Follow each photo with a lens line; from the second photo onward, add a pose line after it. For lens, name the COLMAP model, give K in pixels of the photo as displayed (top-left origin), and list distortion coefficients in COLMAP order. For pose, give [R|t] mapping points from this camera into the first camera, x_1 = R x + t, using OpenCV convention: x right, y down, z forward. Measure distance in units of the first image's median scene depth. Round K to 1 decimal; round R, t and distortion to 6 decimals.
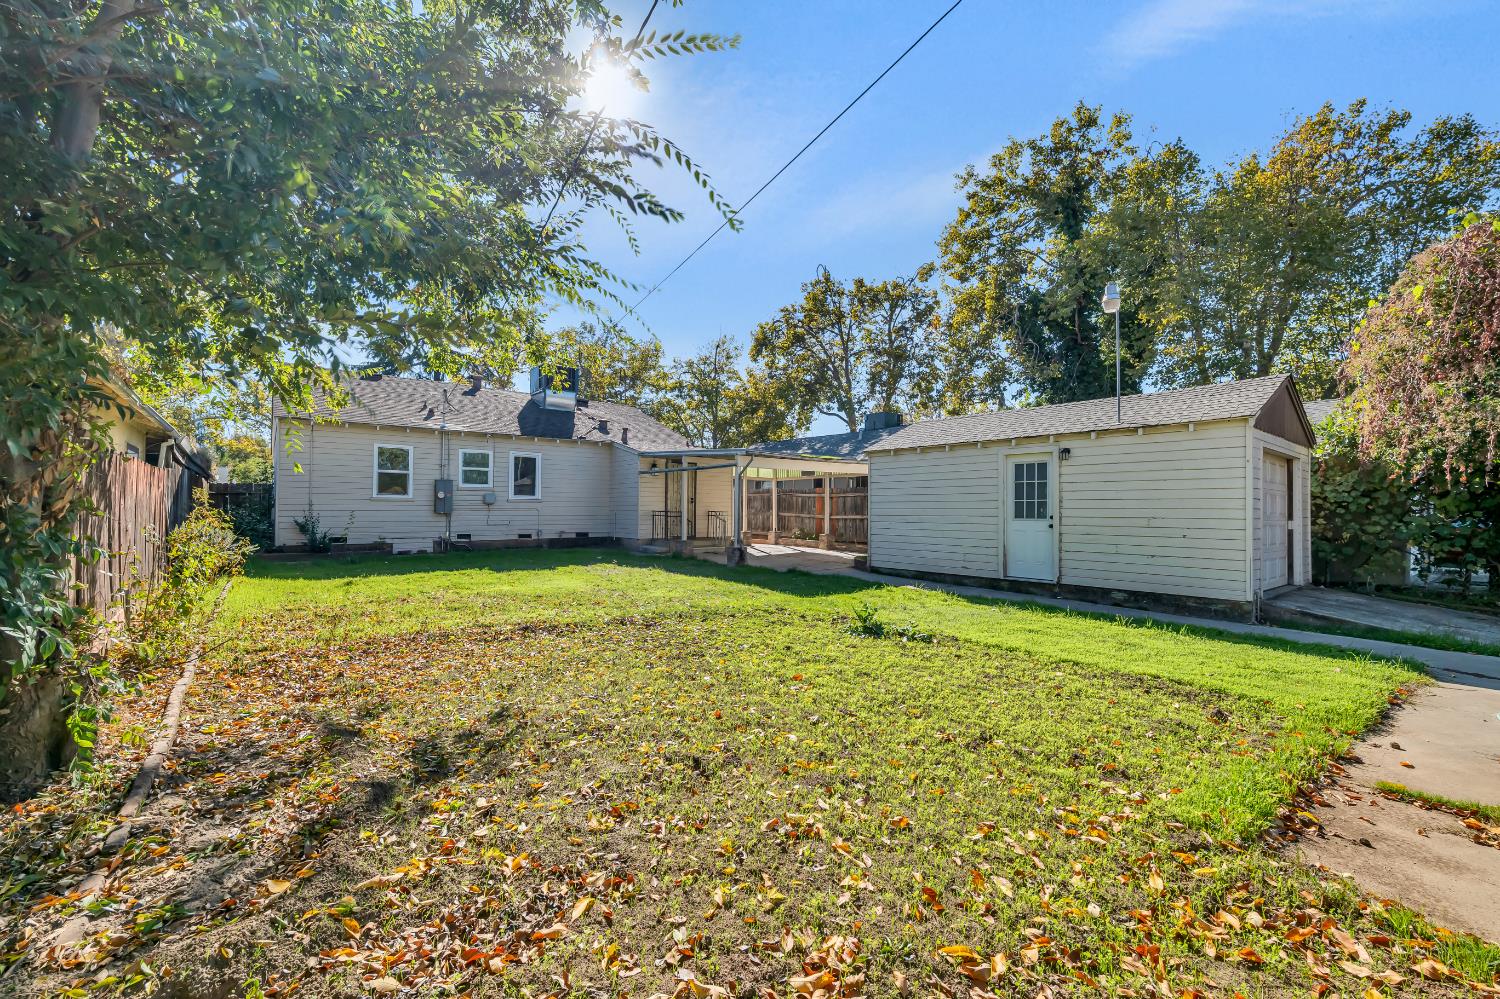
lens RADIAL K [[616.4, 0, 753.4], [0, 616.4, 499.2], [0, 0, 1]] dist [-0.011372, 0.001020]
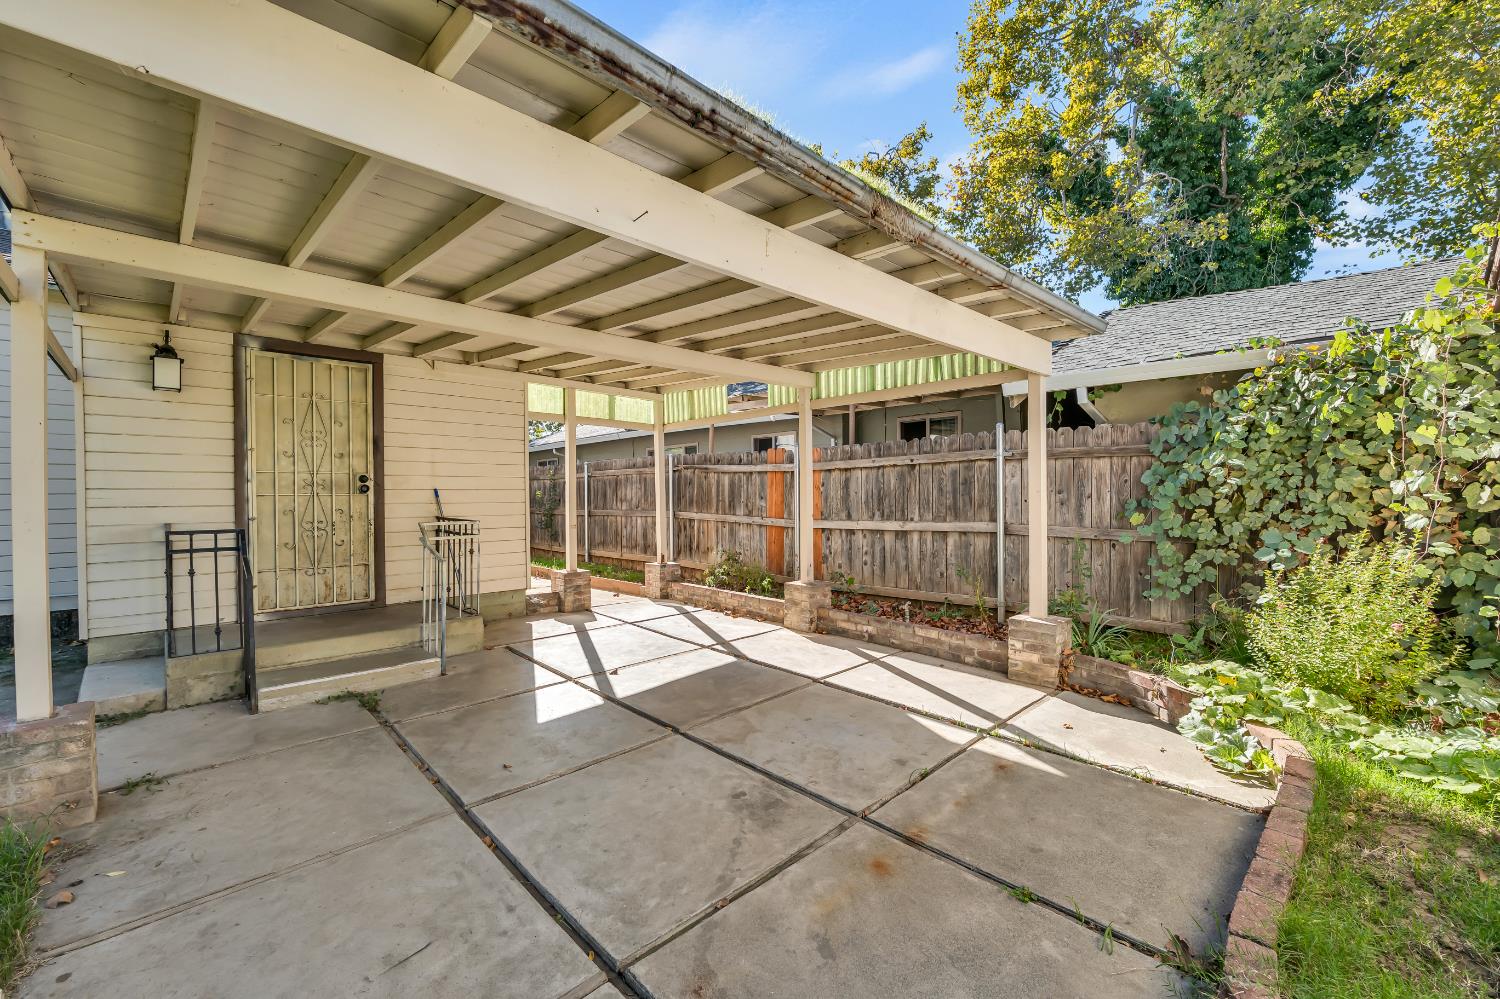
lens RADIAL K [[616.4, 0, 729.4], [0, 616.4, 496.7], [0, 0, 1]] dist [-0.011372, 0.001020]
pose [[0.997064, -0.010827, 0.075807, 0.057214], [0.009207, 0.999723, 0.021677, 0.004386], [-0.076021, -0.020916, 0.996887, 0.733374]]
